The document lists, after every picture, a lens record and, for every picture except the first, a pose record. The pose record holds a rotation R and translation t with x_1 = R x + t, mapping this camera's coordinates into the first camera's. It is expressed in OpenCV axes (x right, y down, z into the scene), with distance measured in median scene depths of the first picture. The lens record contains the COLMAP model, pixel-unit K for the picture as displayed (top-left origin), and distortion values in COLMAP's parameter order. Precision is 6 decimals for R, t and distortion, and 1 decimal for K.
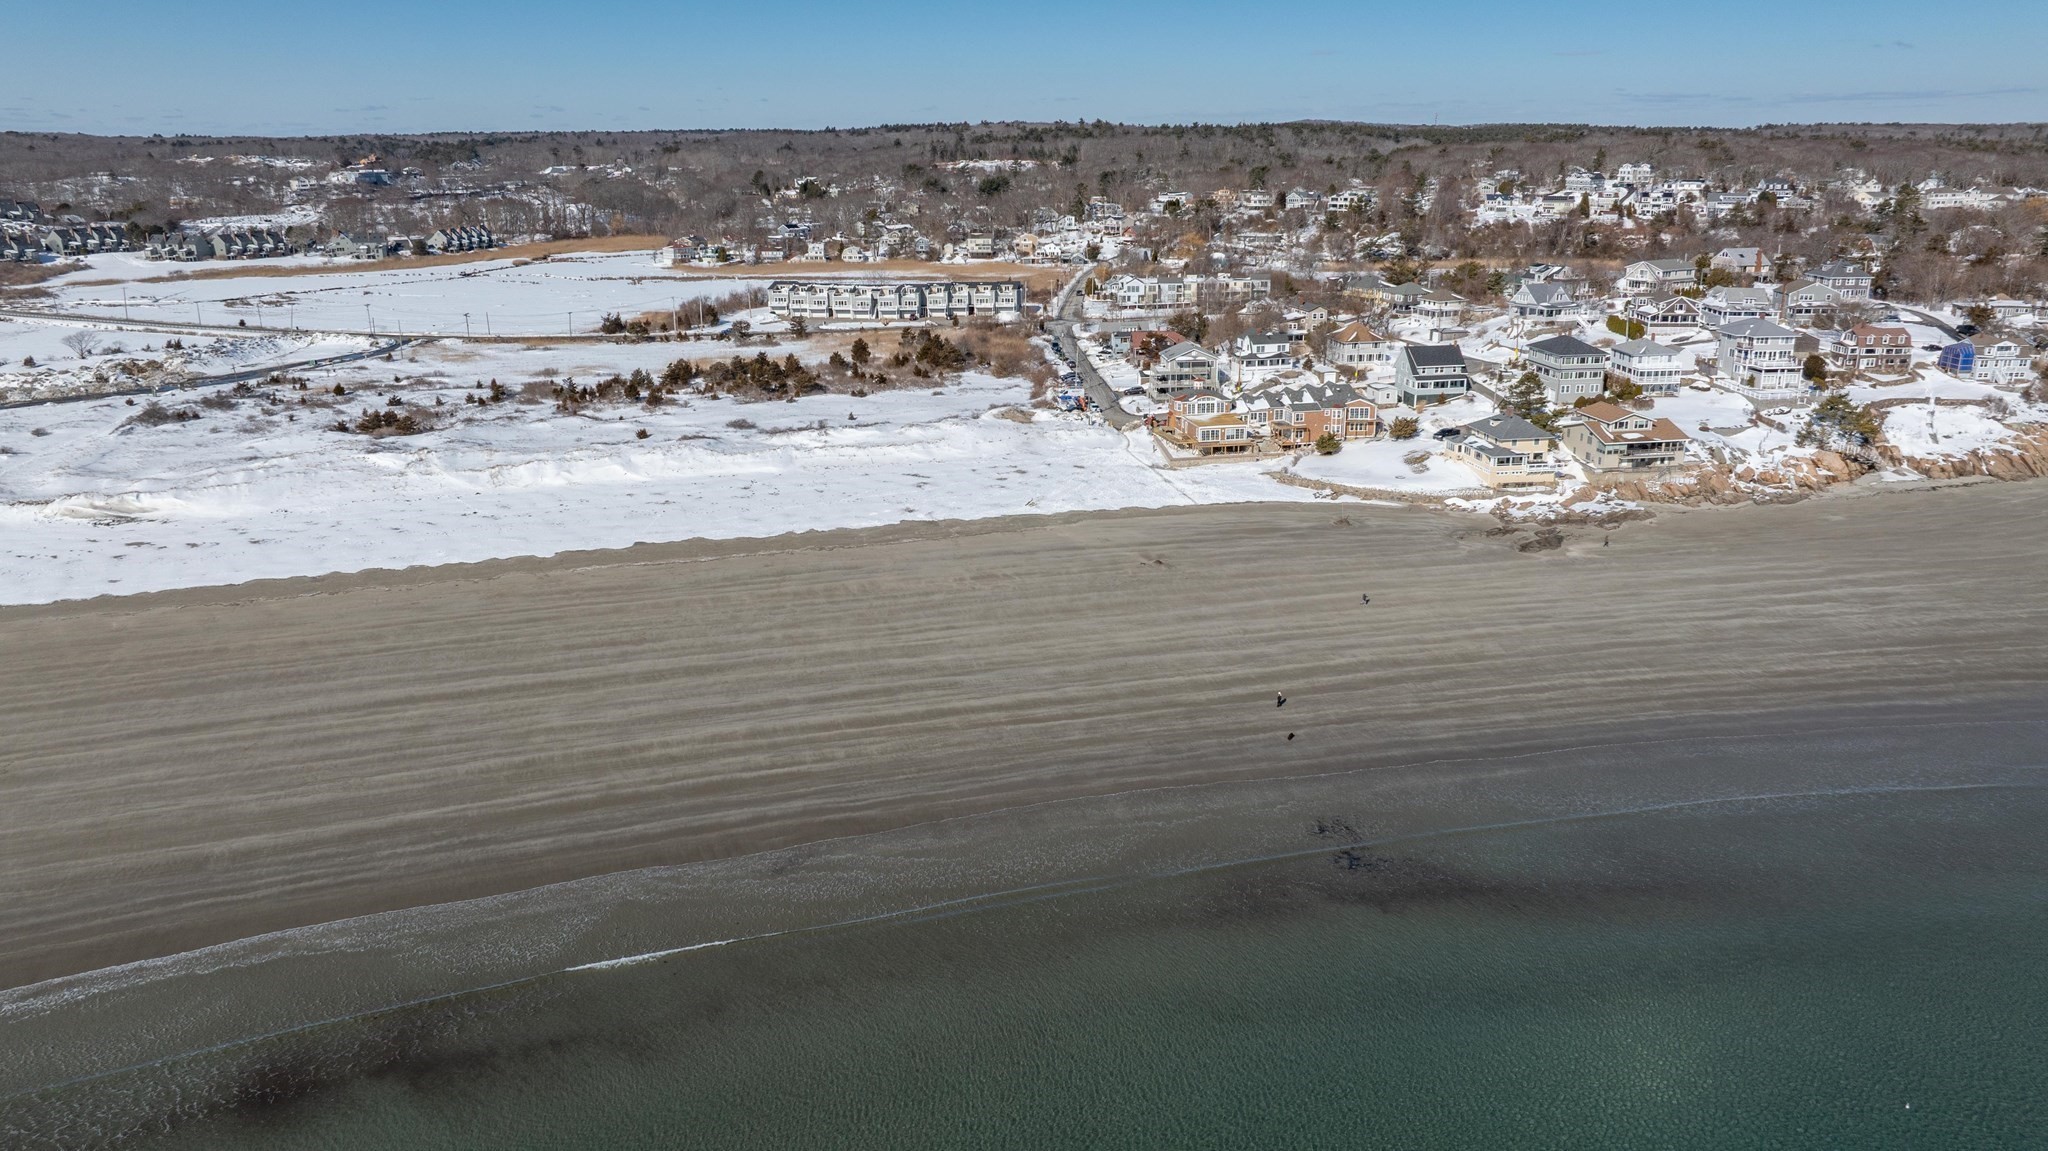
lens RADIAL K [[1432.5, 0, 1030.9], [0, 1432.5, 570.8], [0, 0, 1]] dist [-0.041071, 0.047865]
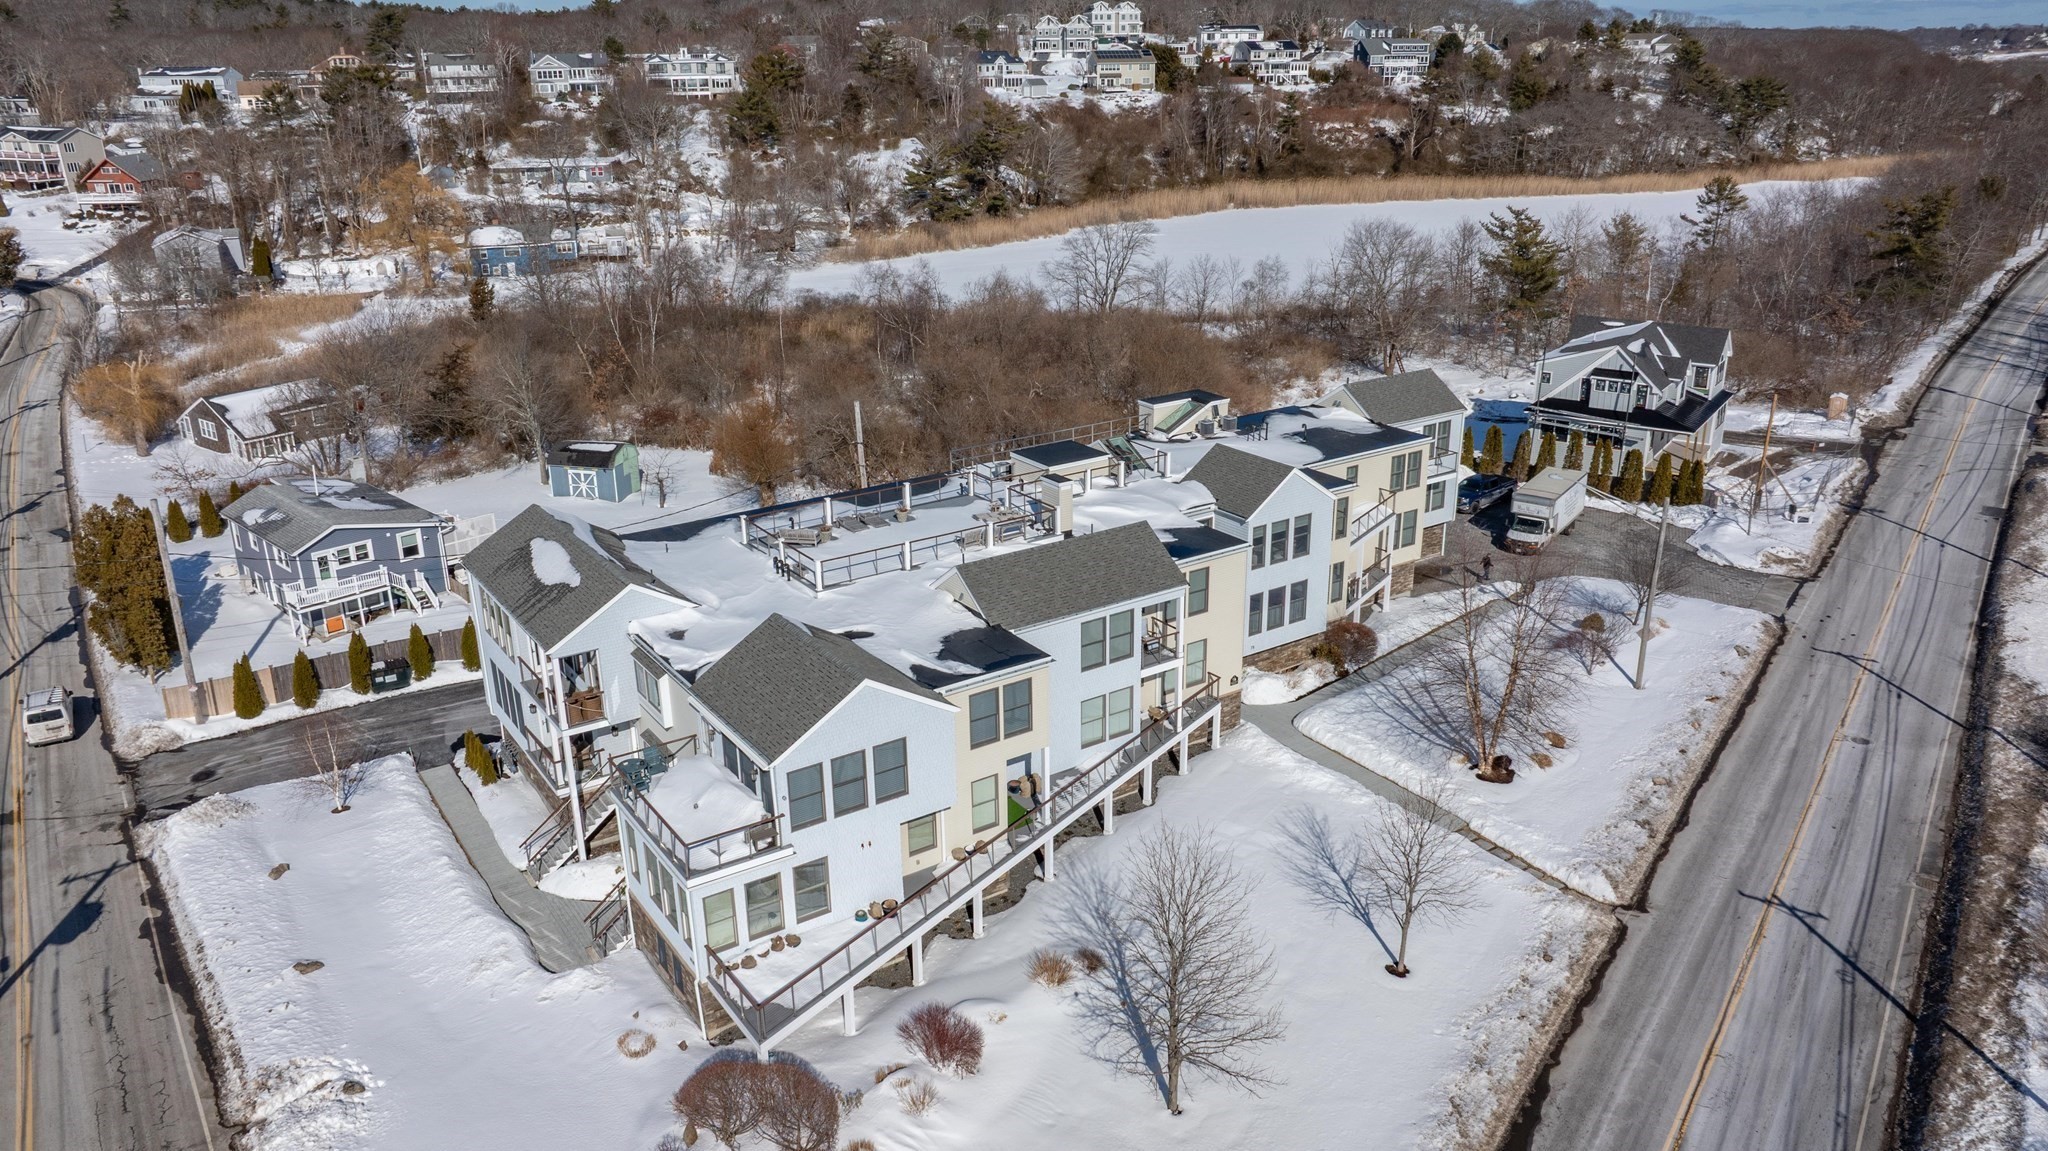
lens RADIAL K [[1432.5, 0, 1030.9], [0, 1432.5, 570.8], [0, 0, 1]] dist [-0.041071, 0.047865]
pose [[0.771655, -0.217206, 0.597805, 0.021782], [0.187841, 0.975785, 0.112073, -0.154156], [-0.607672, 0.025811, 0.793769, 0.651624]]
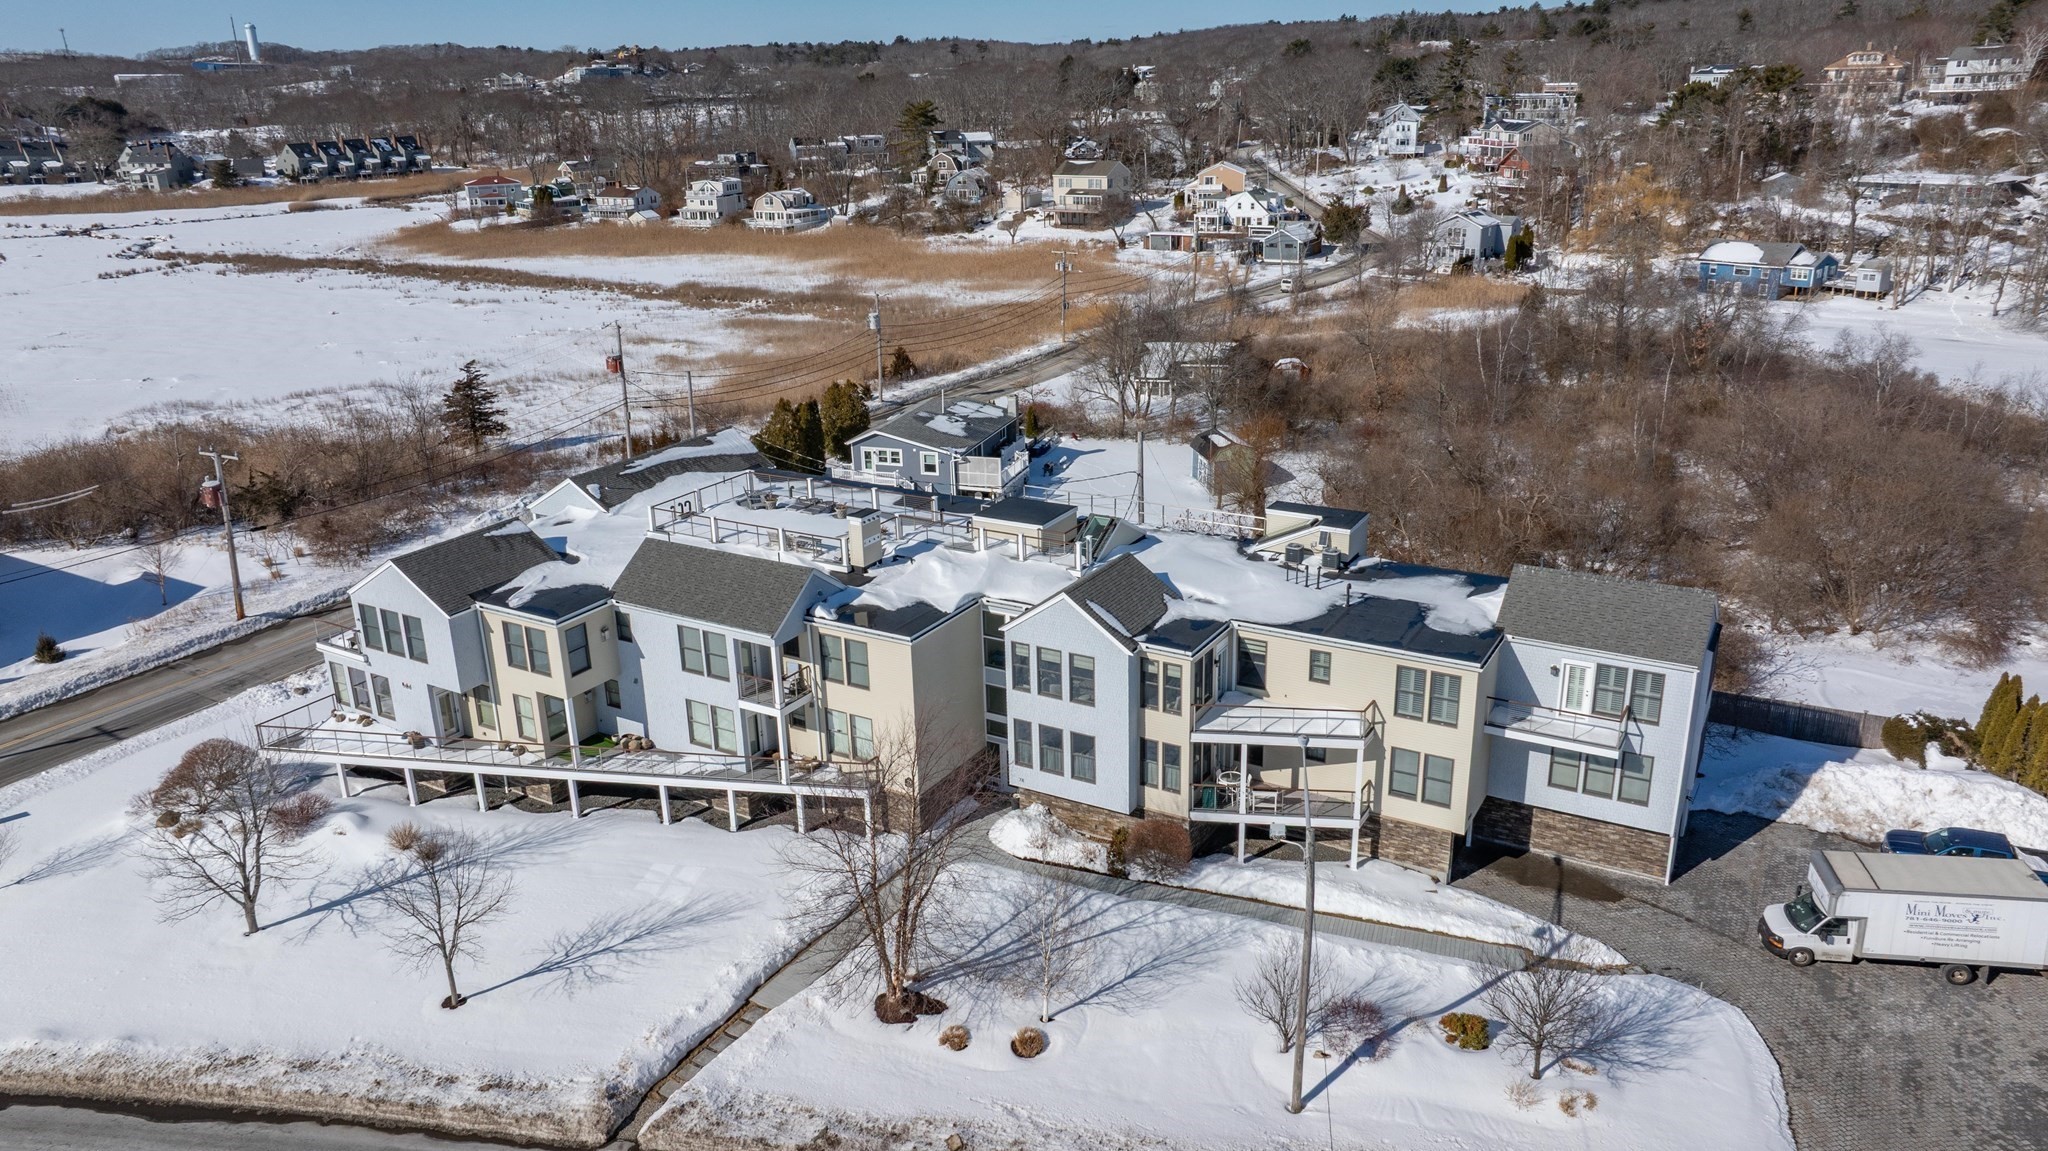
lens RADIAL K [[1426.0, 0, 1032.9], [0, 1426.0, 574.5], [0, 0, 1]] dist [-0.019901, -0.003095]
pose [[0.906112, 0.130872, -0.402286, 0.117425], [-0.109713, 0.991106, 0.075308, -0.153580], [0.408564, -0.024101, 0.912411, 0.644901]]
